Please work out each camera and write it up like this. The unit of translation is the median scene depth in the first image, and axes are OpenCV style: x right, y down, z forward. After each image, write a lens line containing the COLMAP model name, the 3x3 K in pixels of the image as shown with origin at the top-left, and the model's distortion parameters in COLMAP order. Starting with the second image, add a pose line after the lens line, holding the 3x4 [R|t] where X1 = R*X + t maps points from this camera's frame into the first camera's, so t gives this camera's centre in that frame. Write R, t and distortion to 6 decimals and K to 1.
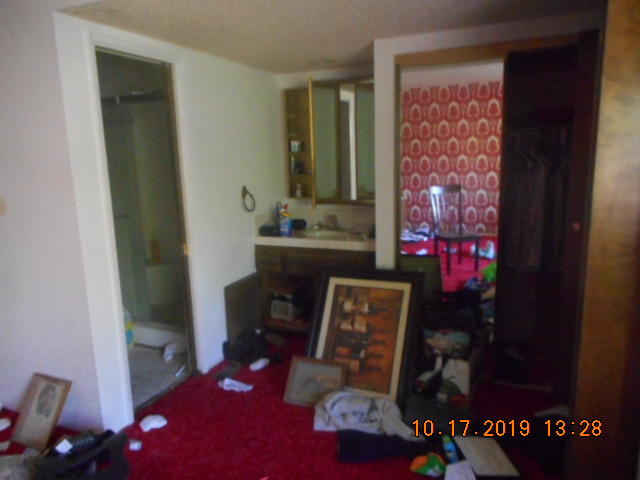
lens RADIAL K [[469.5, 0, 320.3], [0, 469.5, 239.5], [0, 0, 1]] dist [-0.001508, -0.010411]
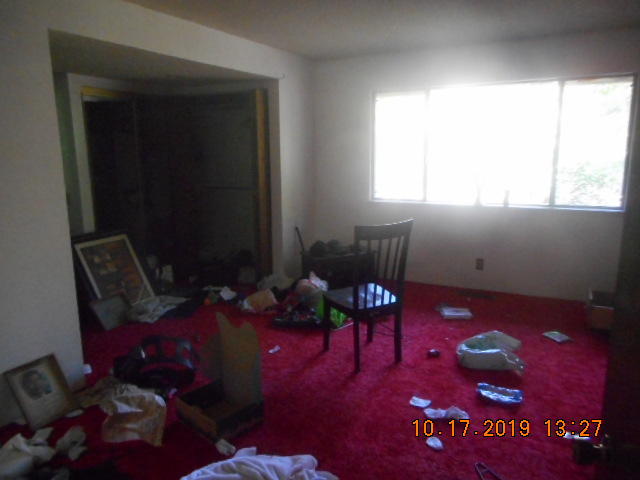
lens RADIAL K [[469.5, 0, 320.2], [0, 469.5, 240.2], [0, 0, 1]] dist [-0.001508, -0.010411]
pose [[0.063039, -0.163945, 0.984453, -1.328296], [0.178148, 0.972421, 0.150534, -0.008589], [-0.981982, 0.165888, 0.090507, 0.205155]]
